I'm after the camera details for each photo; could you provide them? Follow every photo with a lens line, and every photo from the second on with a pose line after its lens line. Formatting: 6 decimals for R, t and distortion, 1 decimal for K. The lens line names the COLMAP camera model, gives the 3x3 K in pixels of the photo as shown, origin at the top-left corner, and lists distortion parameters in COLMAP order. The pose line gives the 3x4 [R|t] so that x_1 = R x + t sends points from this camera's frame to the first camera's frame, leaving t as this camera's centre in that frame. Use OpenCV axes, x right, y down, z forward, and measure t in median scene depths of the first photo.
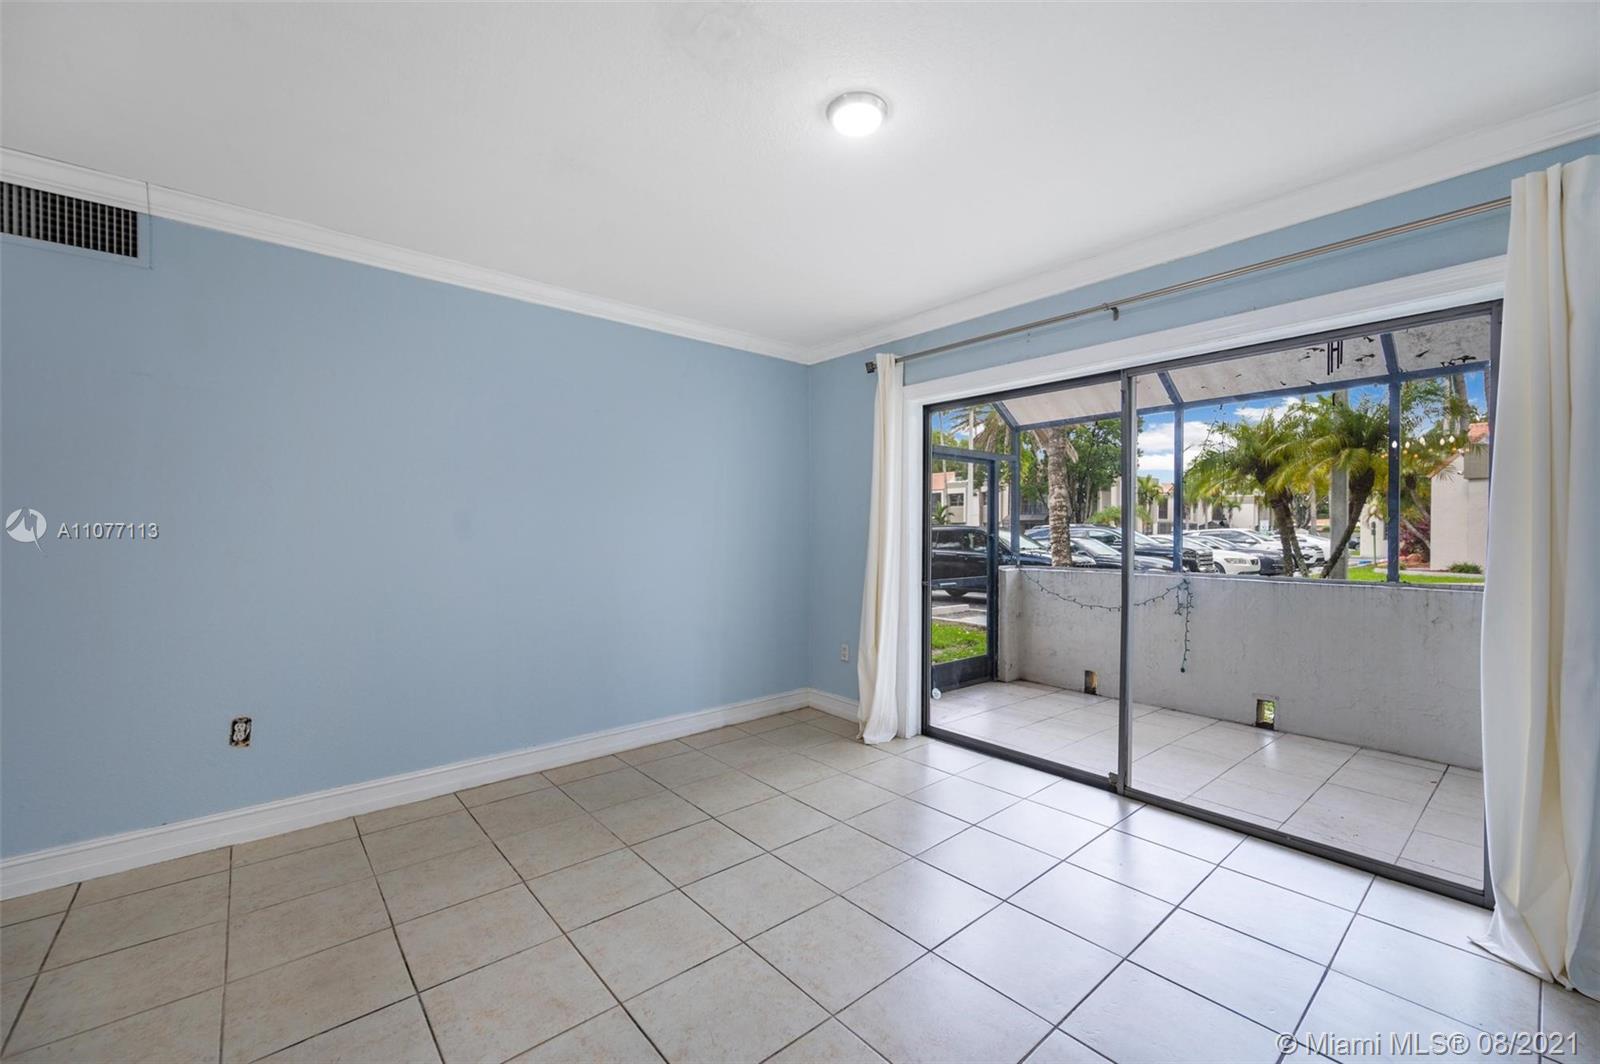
lens RADIAL K [[647.7, 0, 801.9], [0, 647.7, 537.2], [0, 0, 1]] dist [0.002167, 0.000127]
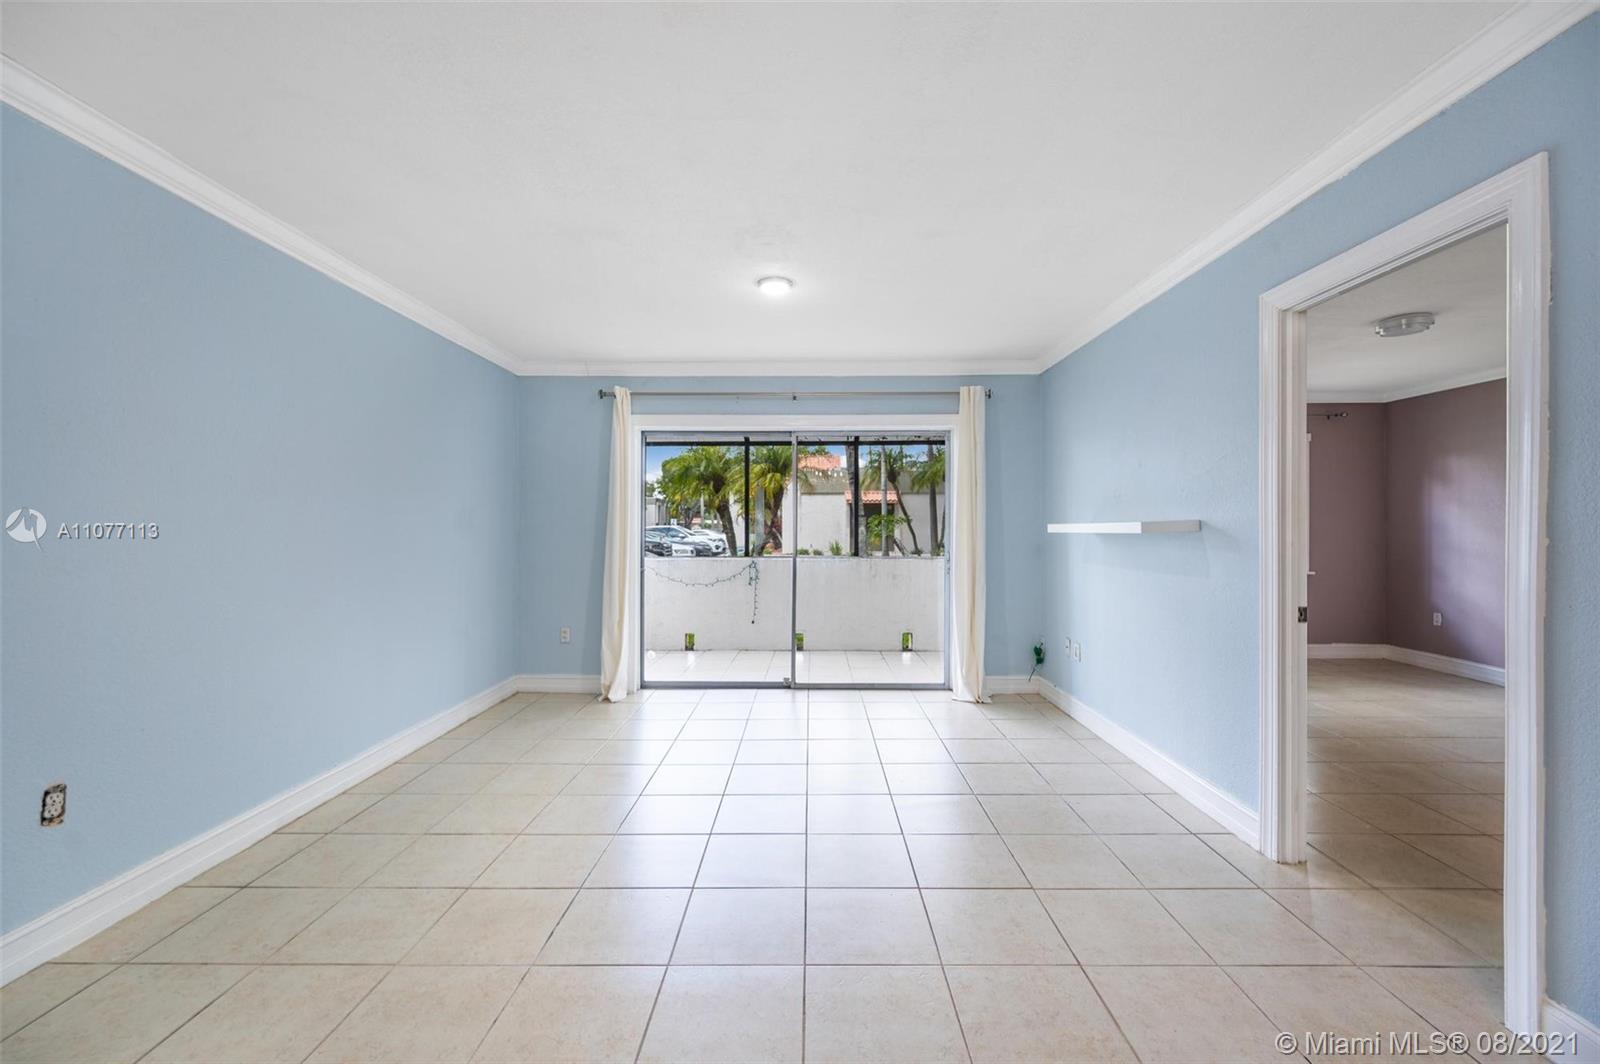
lens RADIAL K [[642.7, 0, 806.5], [0, 642.7, 528.0], [0, 0, 1]] dist [-0.000775, -0.000208]
pose [[0.659626, -0.002073, 0.751592, -0.494411], [0.009590, 0.999938, -0.005659, -0.001335], [-0.751533, 0.010940, 0.659605, -0.074336]]
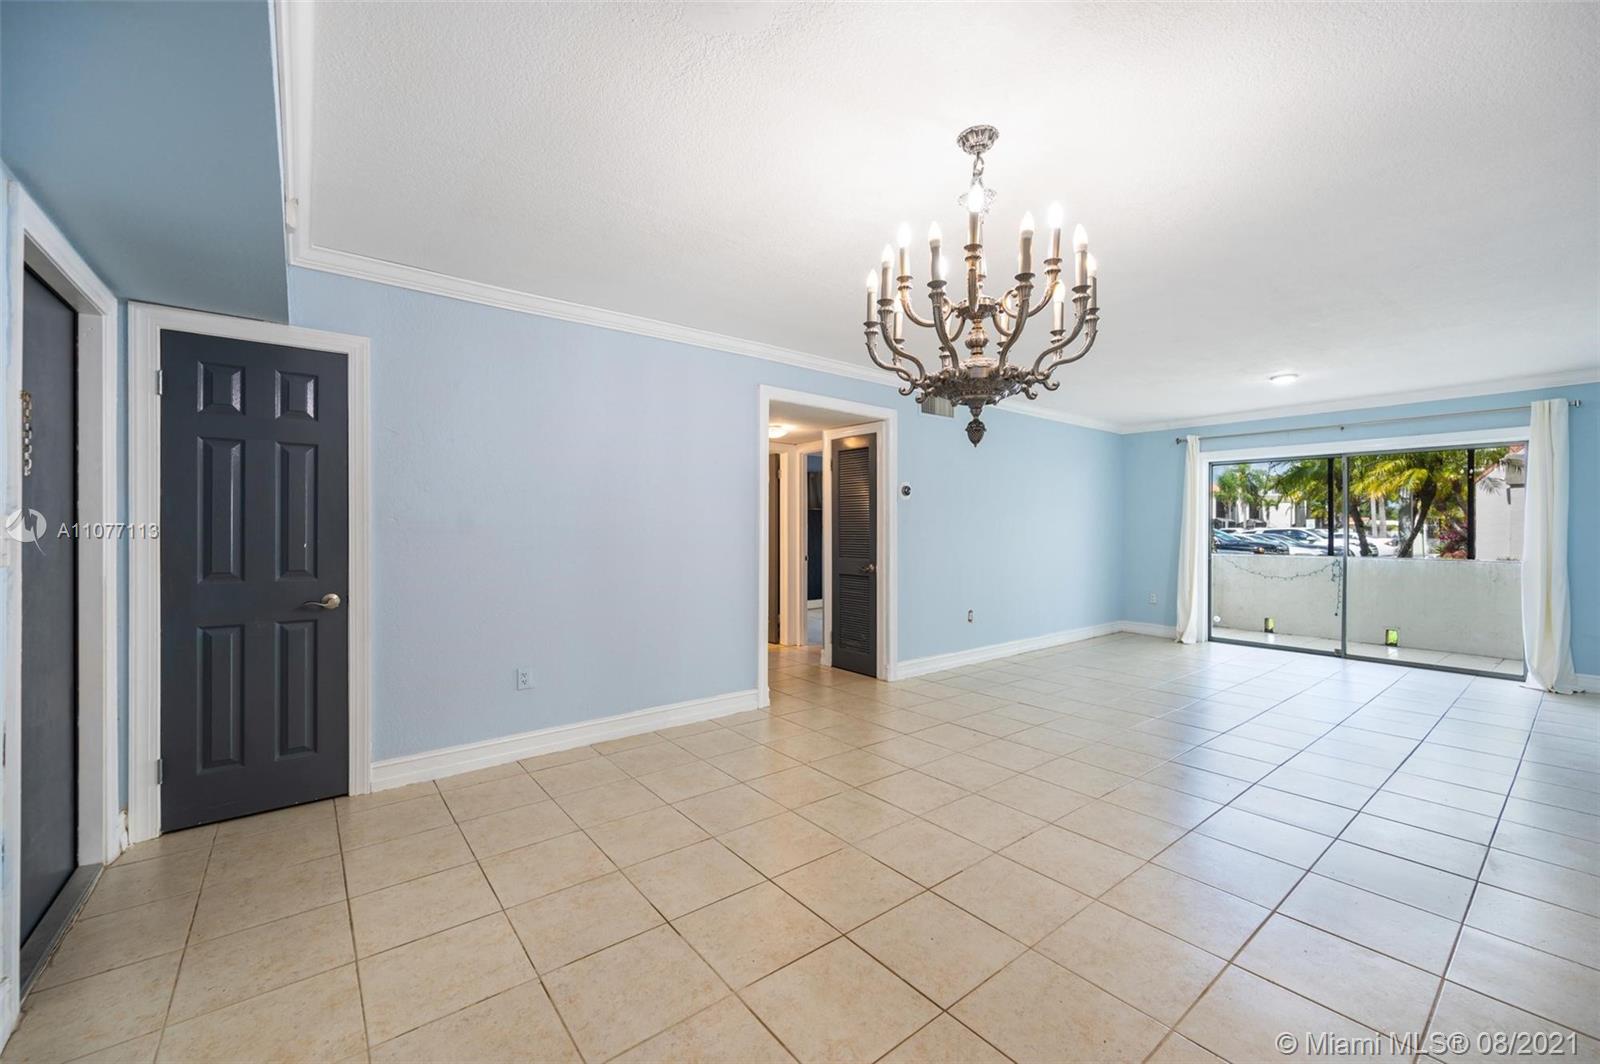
lens RADIAL K [[642.7, 0, 806.5], [0, 642.7, 528.0], [0, 0, 1]] dist [-0.000775, -0.000208]
pose [[0.999484, 0.002264, -0.032053, -0.802446], [-0.002586, 0.999947, -0.010004, 0.005449], [0.032029, 0.010082, 0.999436, -0.769285]]
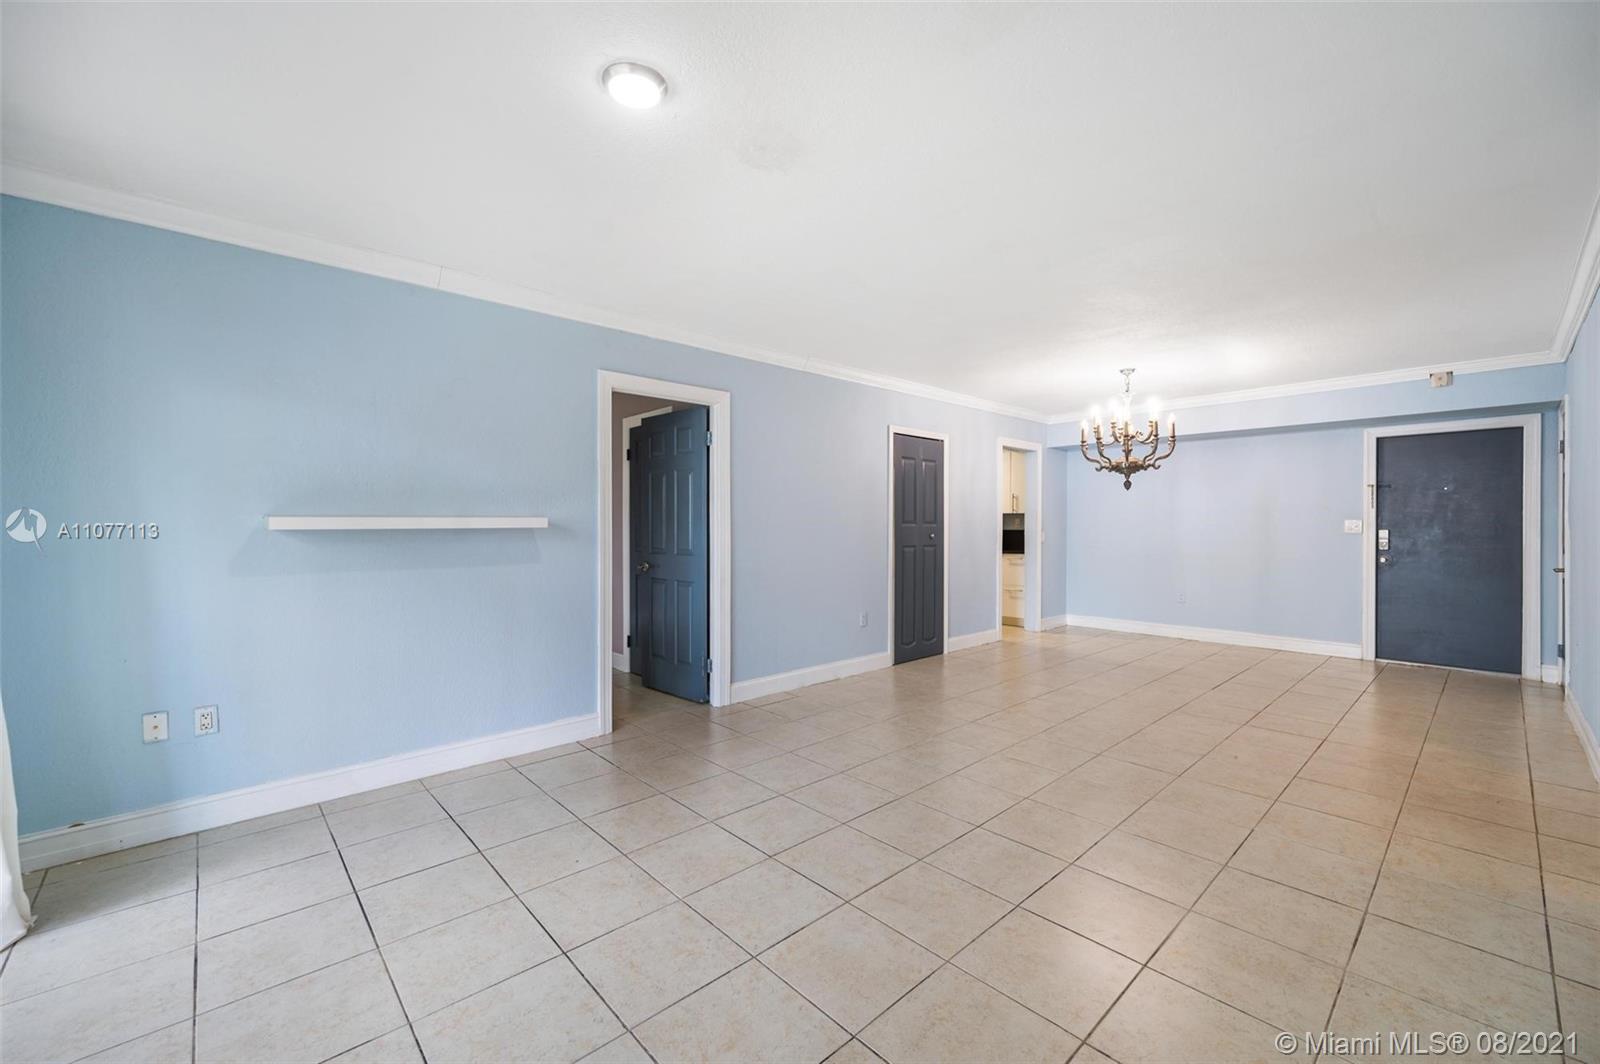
lens RADIAL K [[642.7, 0, 806.5], [0, 642.7, 528.0], [0, 0, 1]] dist [-0.000775, -0.000208]
pose [[-0.999271, 0.000575, -0.038180, -0.049289], [-0.000031, 0.999874, 0.015869, -0.008166], [0.038184, 0.015859, -0.999145, 0.869297]]
